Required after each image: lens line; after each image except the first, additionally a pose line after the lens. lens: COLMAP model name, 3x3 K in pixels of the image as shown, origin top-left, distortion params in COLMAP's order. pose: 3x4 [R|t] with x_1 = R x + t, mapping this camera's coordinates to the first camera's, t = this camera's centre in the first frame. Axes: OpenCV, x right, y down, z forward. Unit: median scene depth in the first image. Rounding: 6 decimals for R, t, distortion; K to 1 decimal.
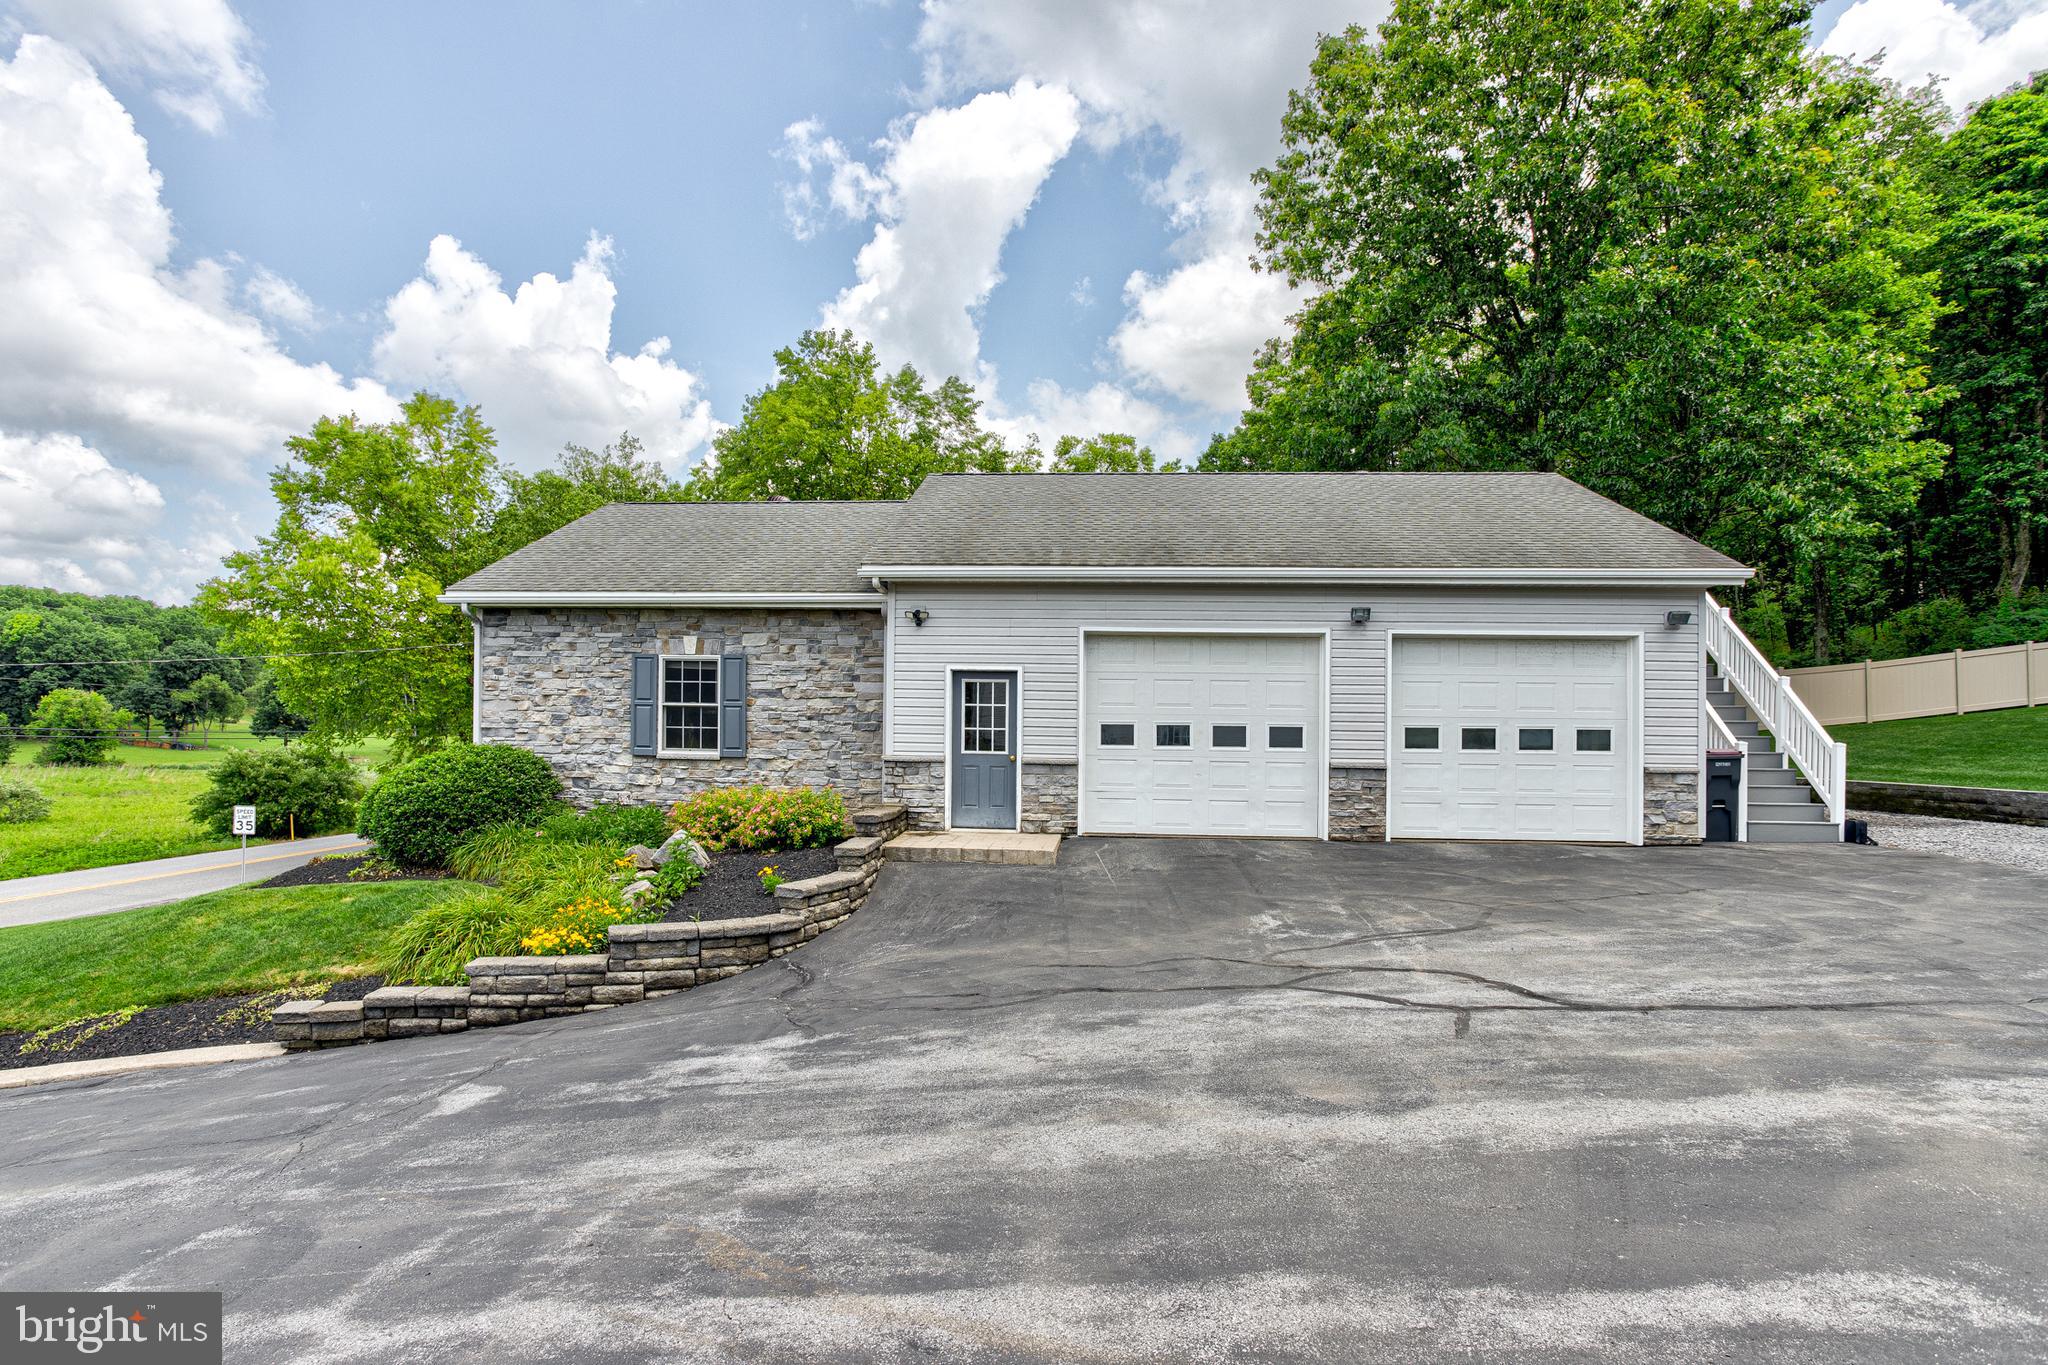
lens RADIAL K [[1065.6, 0, 986.6], [0, 1065.6, 709.7], [0, 0, 1]] dist [-0.042040, 0.013090]
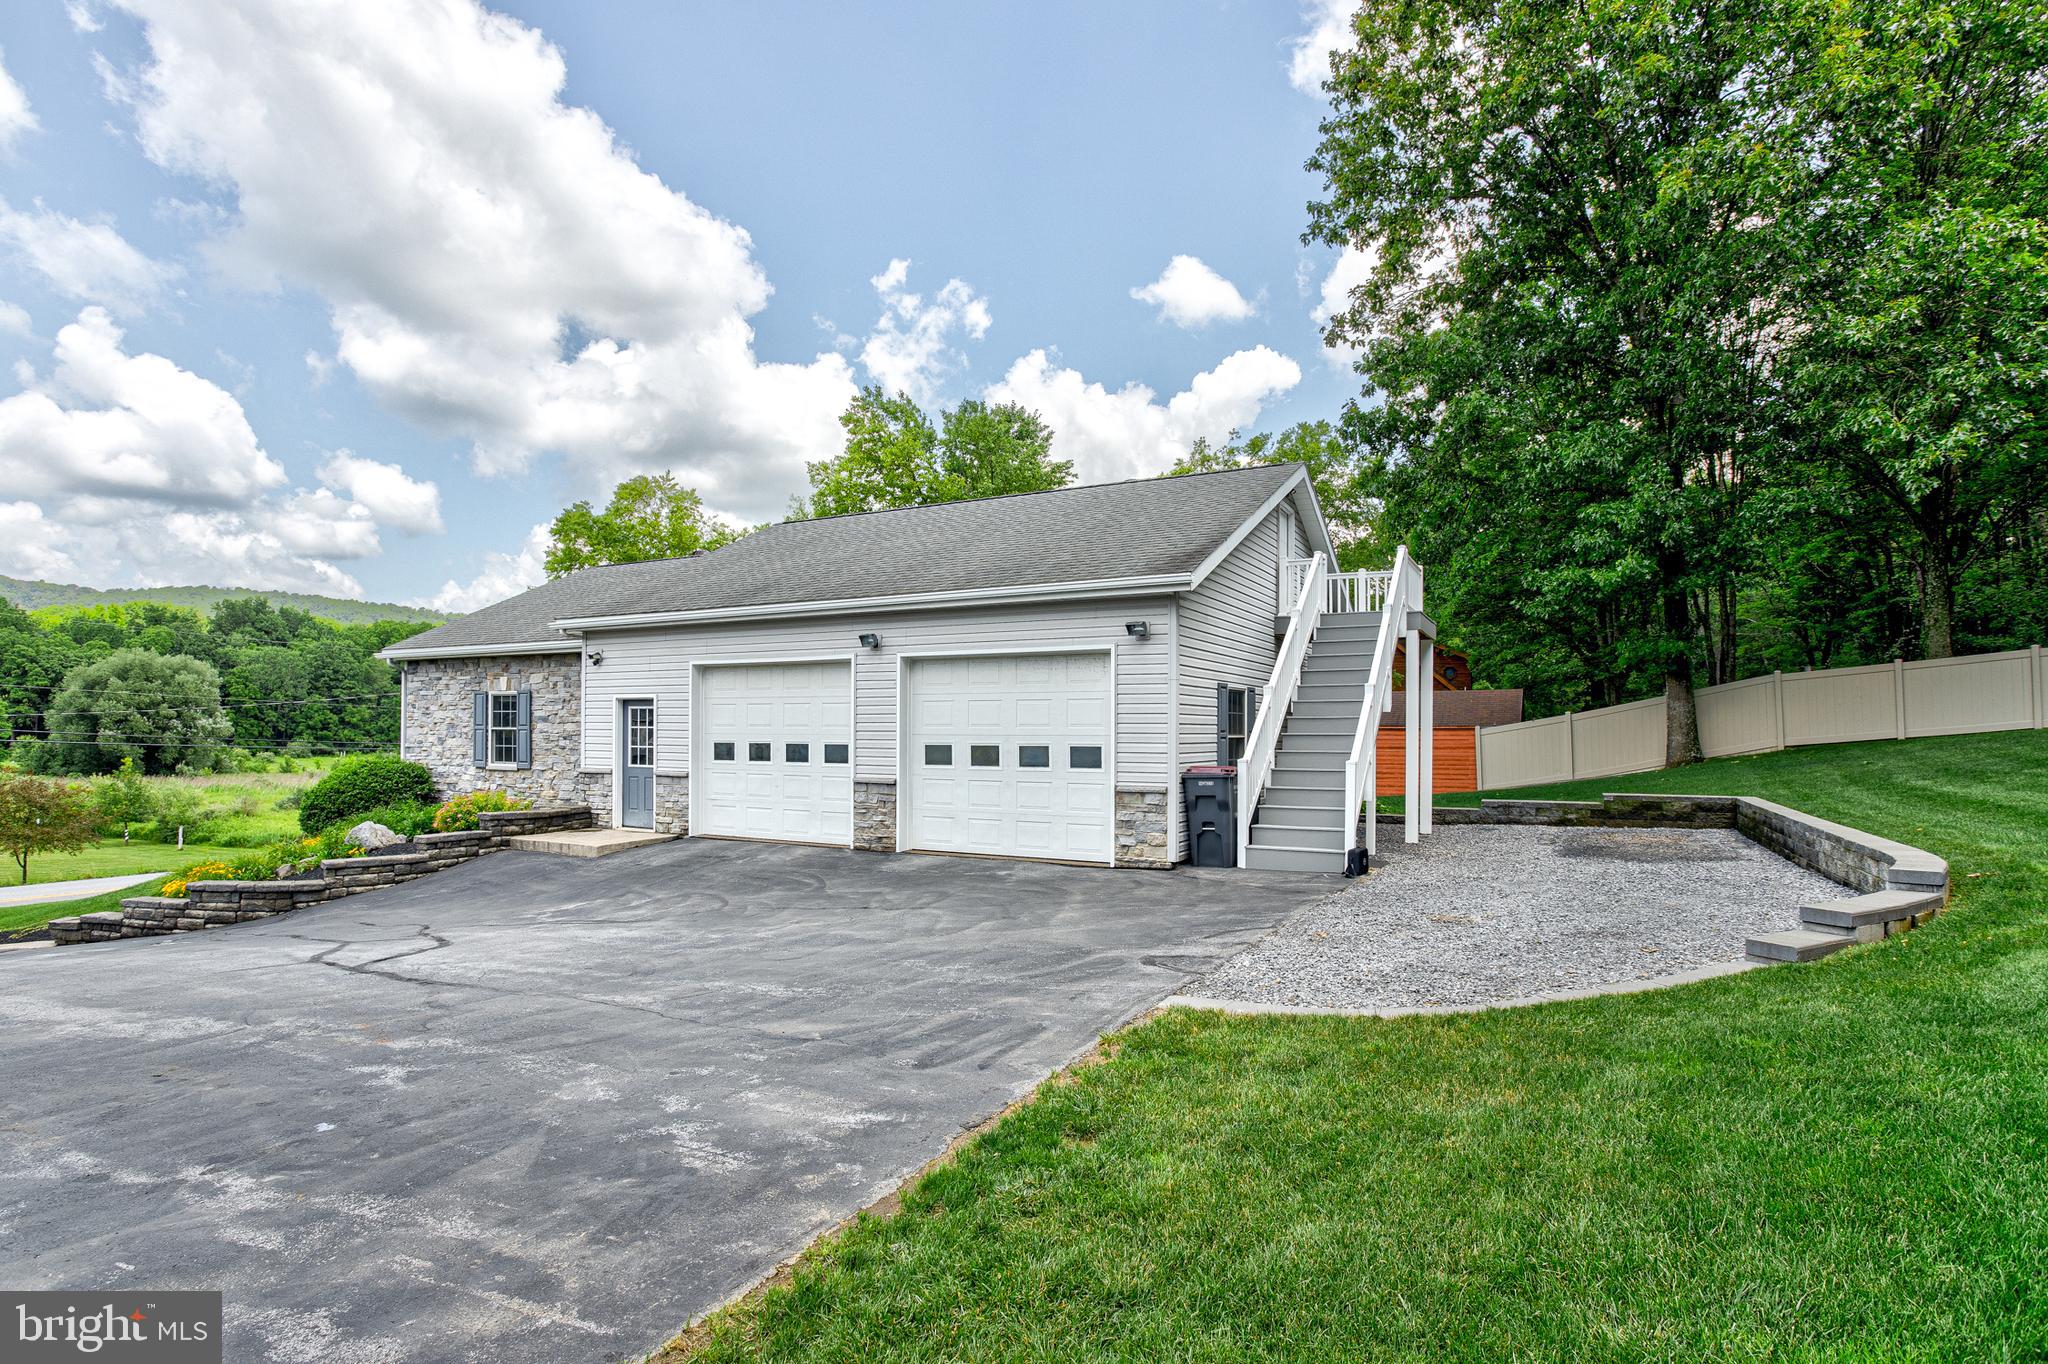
lens RADIAL K [[1070.7, 0, 957.5], [0, 1070.7, 717.1], [0, 0, 1]] dist [-0.011991, 0.002843]
pose [[0.901549, -0.015876, -0.432386, 0.851315], [0.017500, 0.999847, -0.000224, -0.009527], [0.432323, -0.007365, 0.901689, 0.050131]]
